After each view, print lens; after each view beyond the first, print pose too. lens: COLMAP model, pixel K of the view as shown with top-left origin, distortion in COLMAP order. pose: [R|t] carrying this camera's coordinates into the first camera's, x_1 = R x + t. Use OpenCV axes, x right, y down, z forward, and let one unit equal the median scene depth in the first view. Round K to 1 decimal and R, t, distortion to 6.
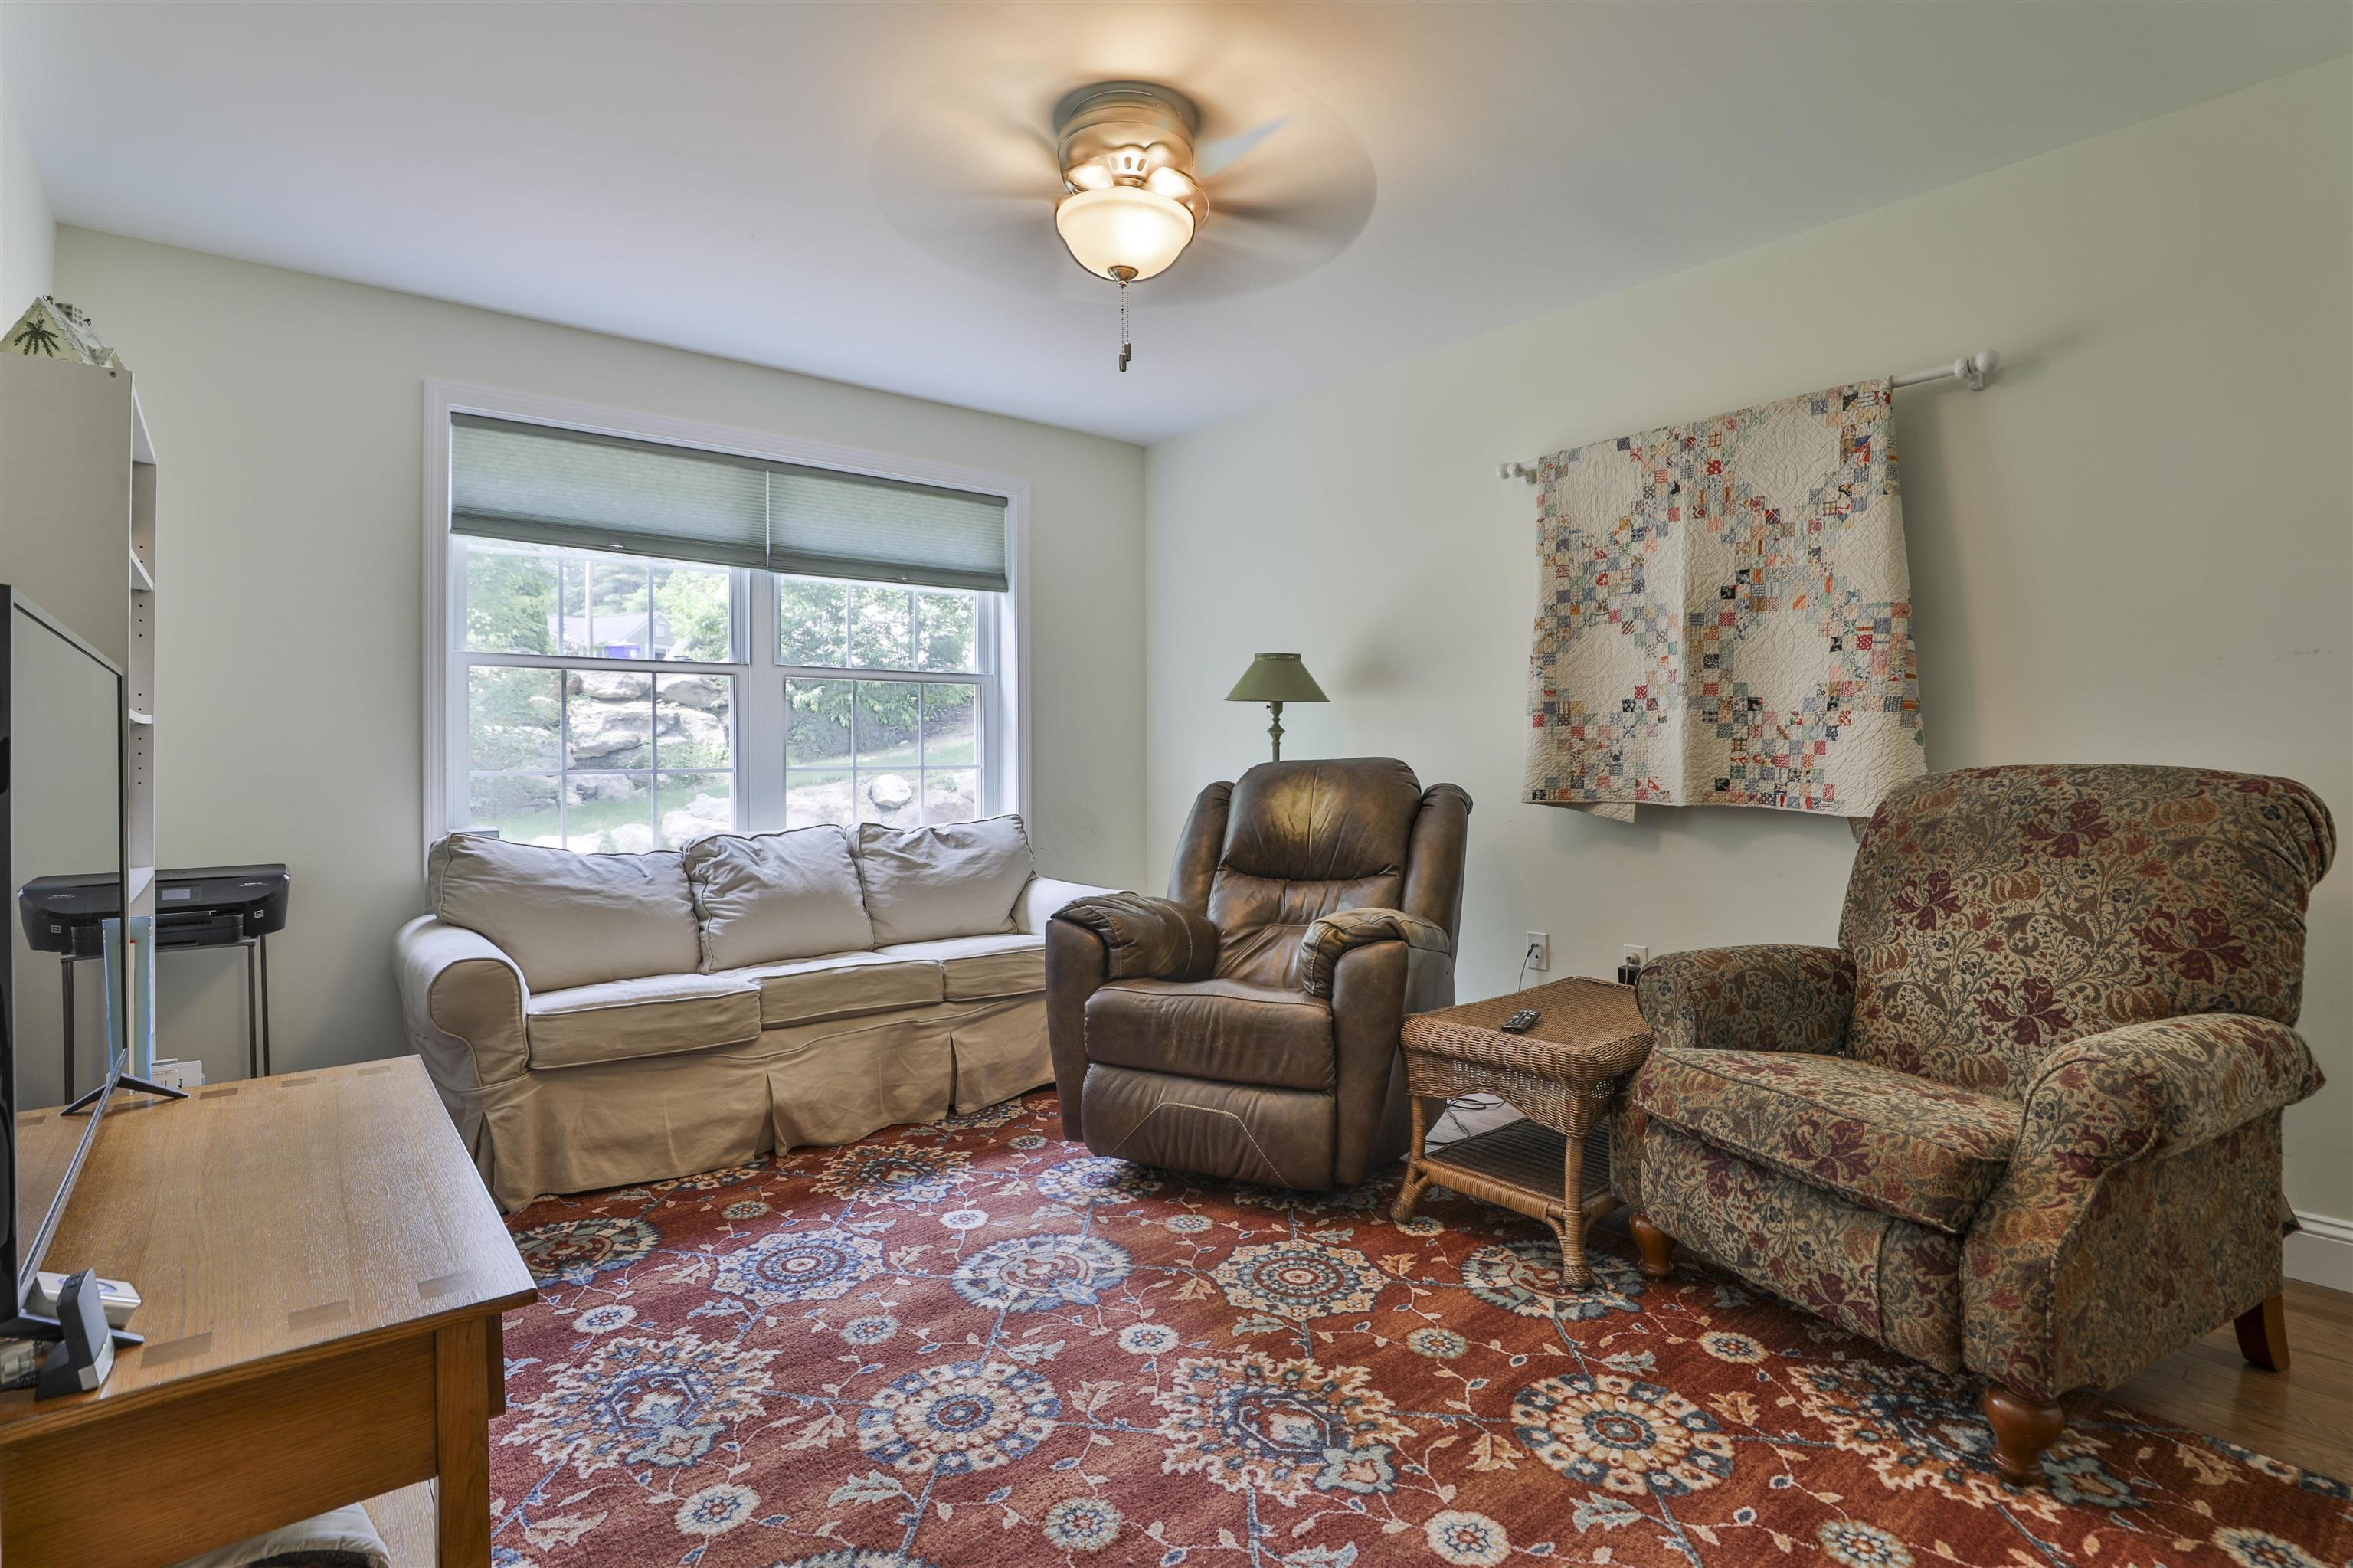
lens RADIAL K [[1129.0, 0, 1178.6], [0, 1129.0, 706.0], [0, 0, 1]] dist [-0.044947, 0.012230]
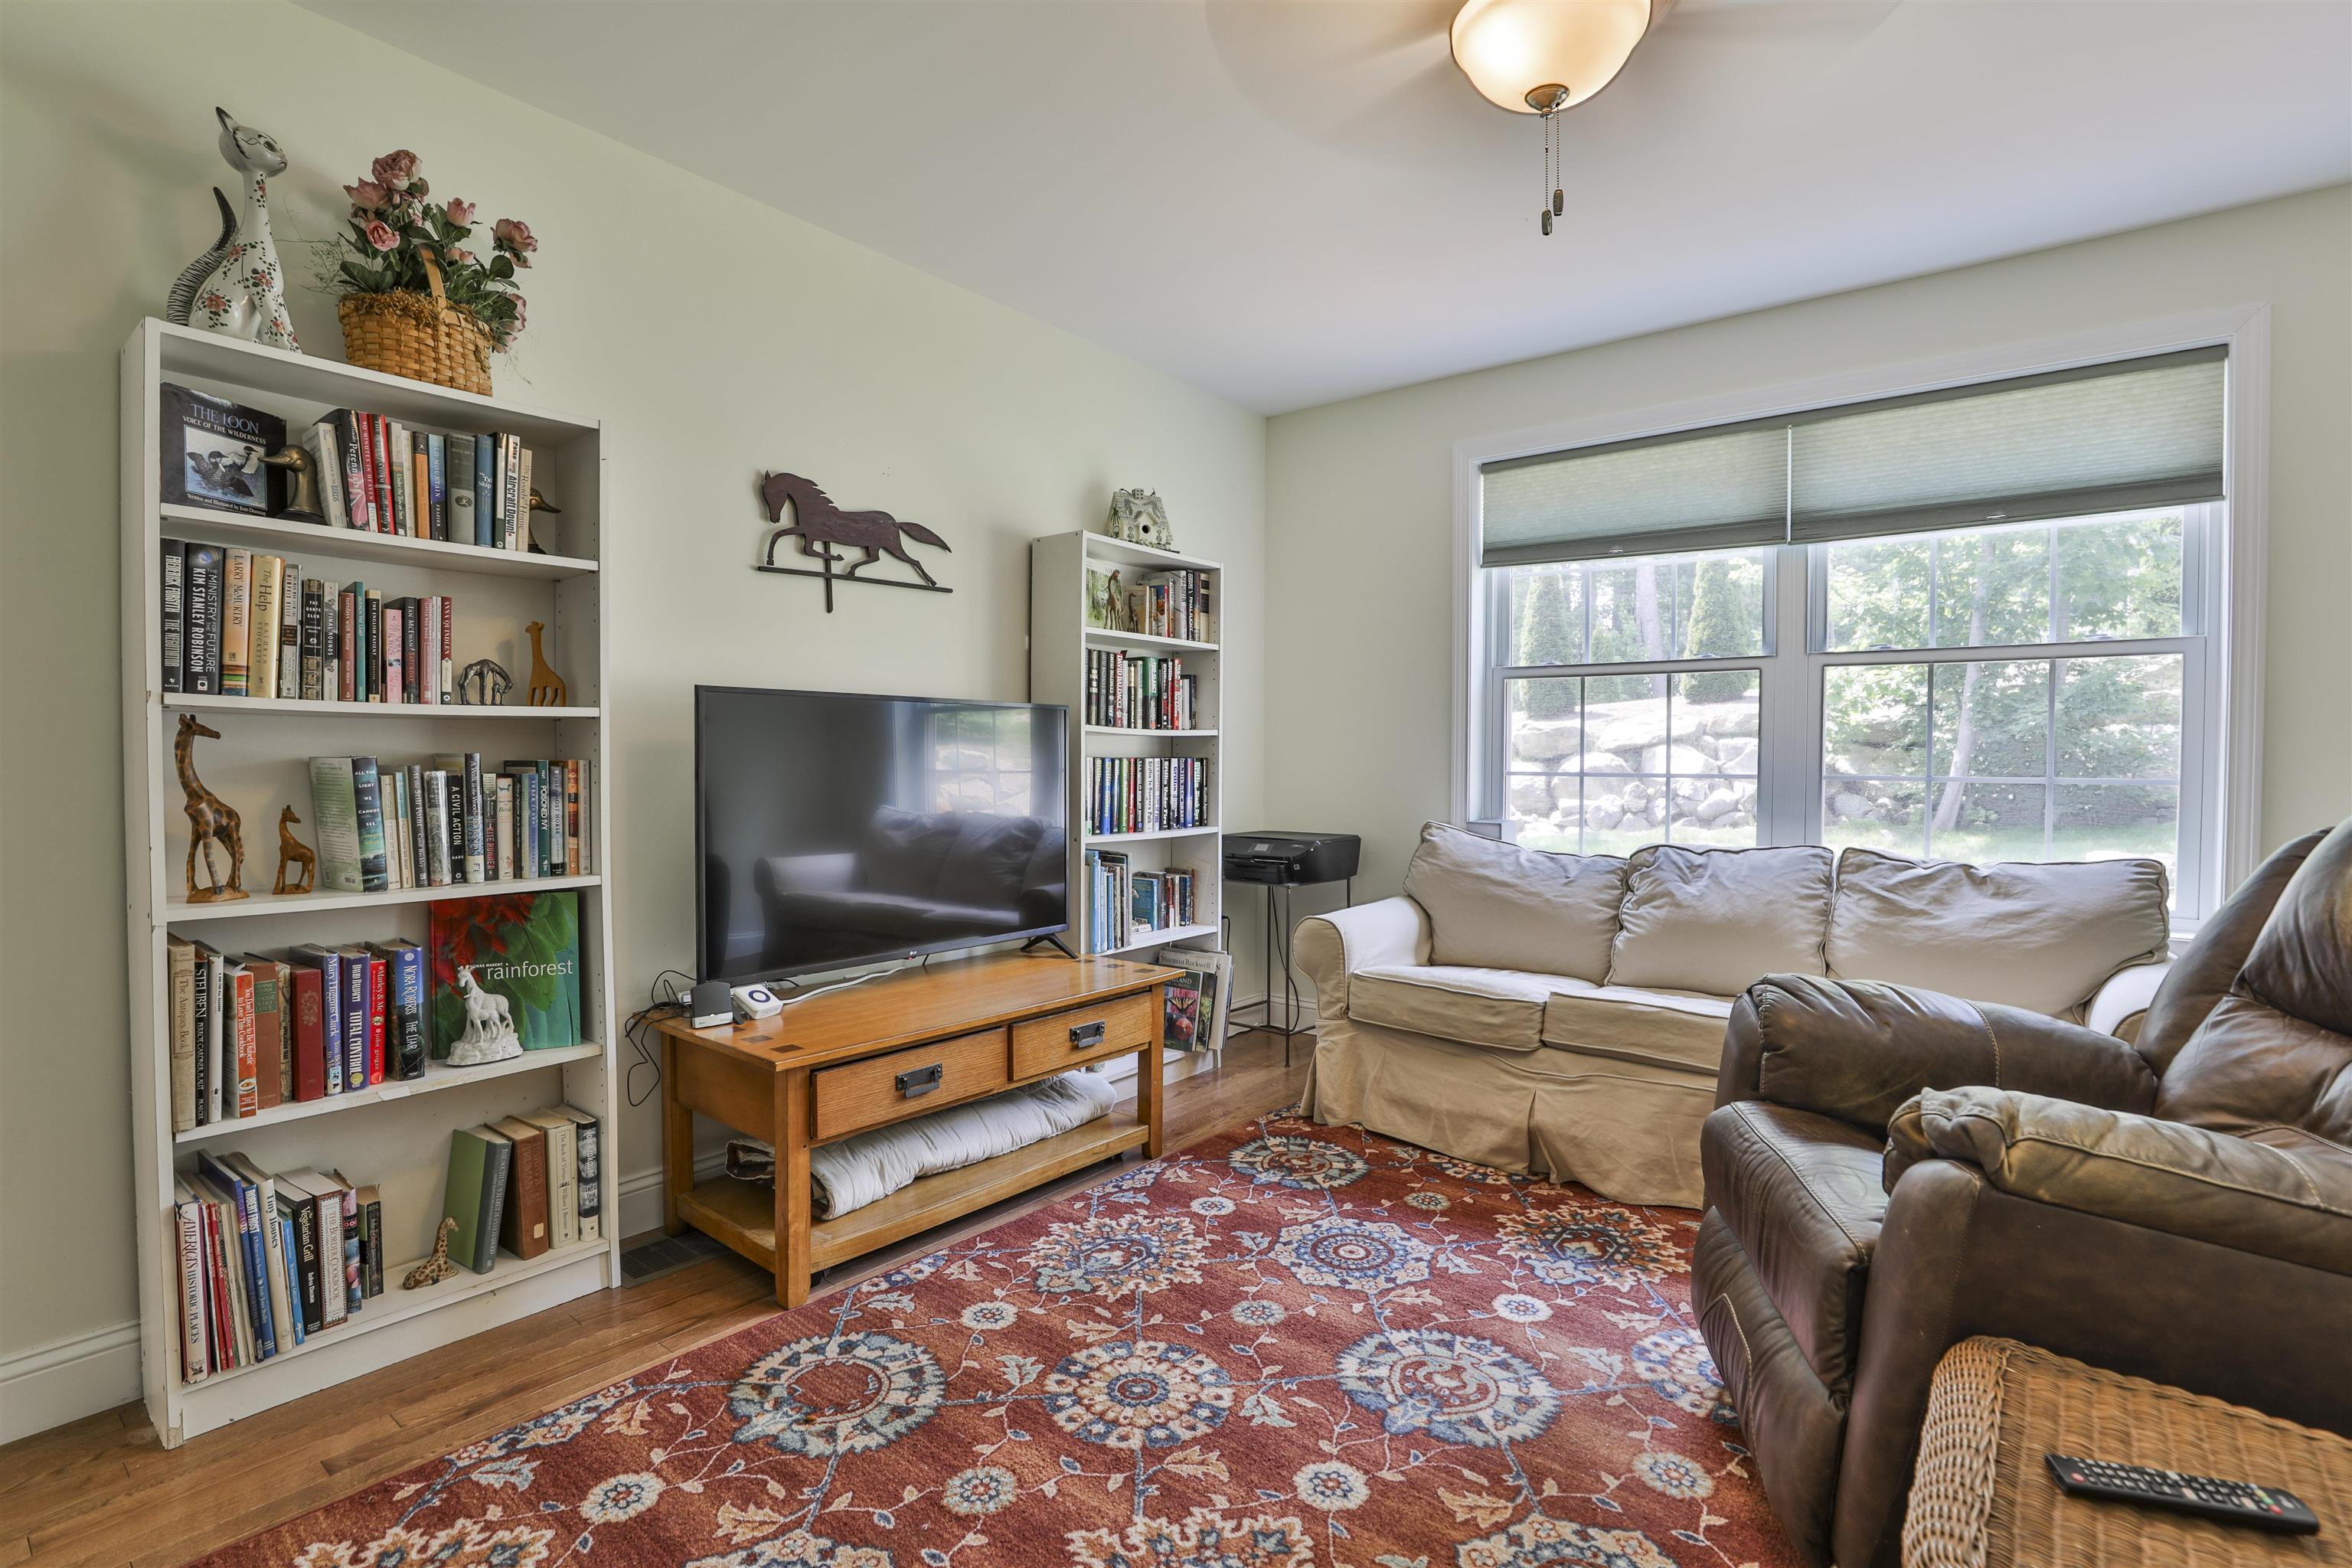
lens RADIAL K [[1106.5, 0, 1159.4], [0, 1106.5, 750.9], [0, 0, 1]] dist [-0.044183, 0.011559]
pose [[0.193778, 0.004930, -0.981033, 0.586536], [0.035873, 0.999283, 0.012108, 0.015796], [0.980389, -0.037539, 0.193462, 0.605054]]
